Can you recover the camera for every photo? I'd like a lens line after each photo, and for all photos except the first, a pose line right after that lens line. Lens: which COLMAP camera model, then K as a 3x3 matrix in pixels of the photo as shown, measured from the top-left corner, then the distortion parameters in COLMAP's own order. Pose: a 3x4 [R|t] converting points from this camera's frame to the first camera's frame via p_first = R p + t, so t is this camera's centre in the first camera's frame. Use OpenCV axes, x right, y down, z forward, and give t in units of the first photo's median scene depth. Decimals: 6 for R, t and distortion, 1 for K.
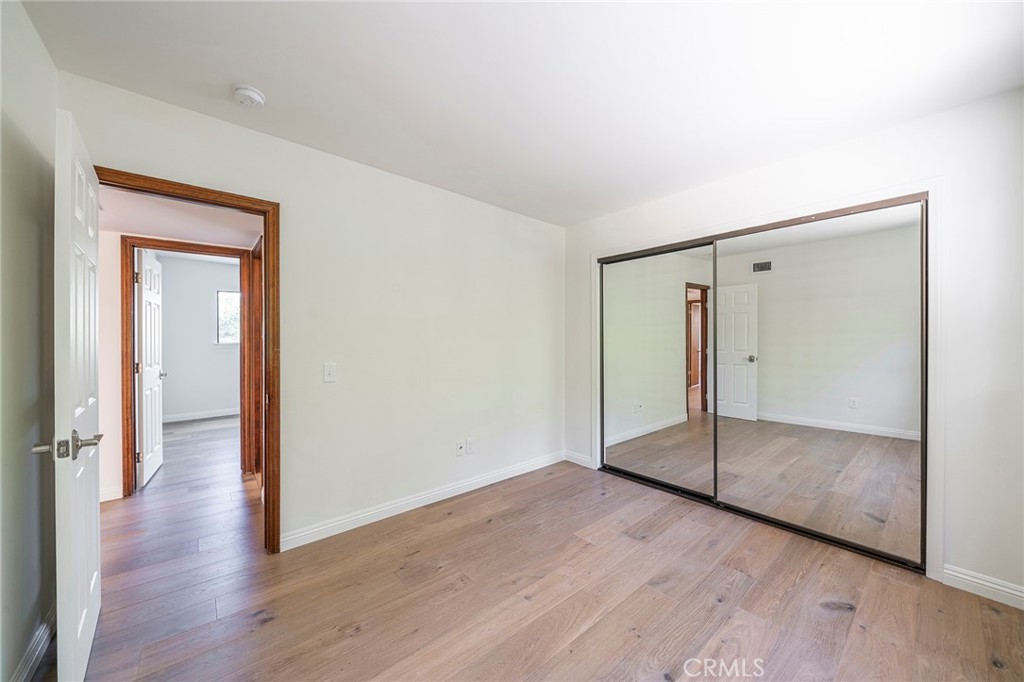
lens RADIAL K [[396.9, 0, 505.9], [0, 396.9, 340.6], [0, 0, 1]] dist [-0.002779, 0.000357]
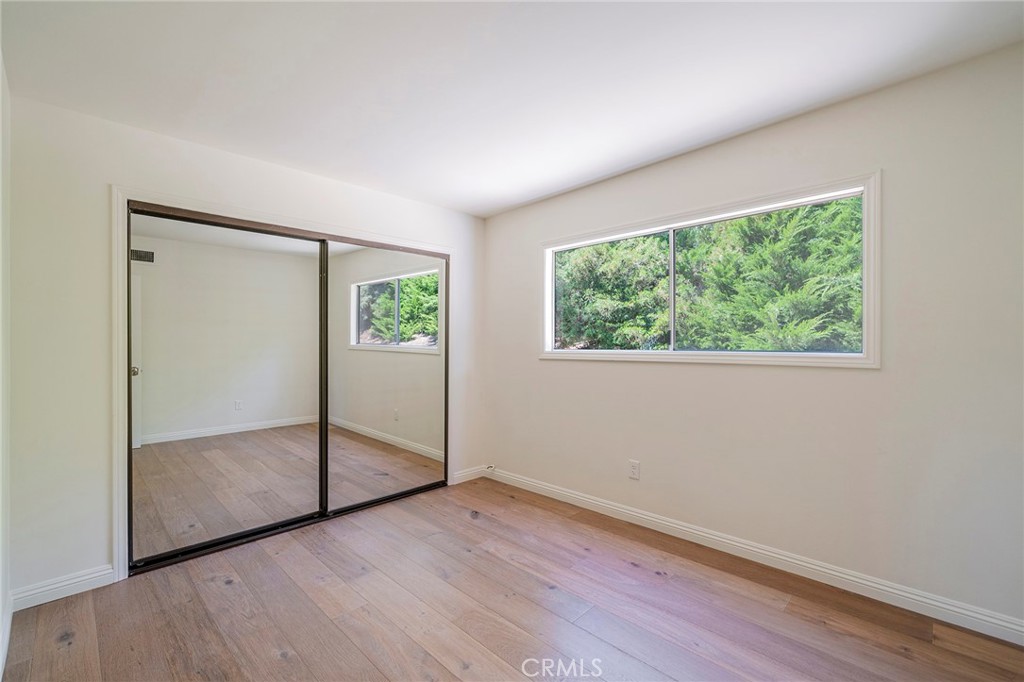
lens RADIAL K [[445.7, 0, 494.4], [0, 445.7, 342.8], [0, 0, 1]] dist [0.003513, 0.000010]
pose [[-0.113051, 0.002045, 0.993587, -0.632968], [0.005741, 0.999983, -0.001405, -0.000927], [-0.993573, 0.005545, -0.113061, 0.777449]]
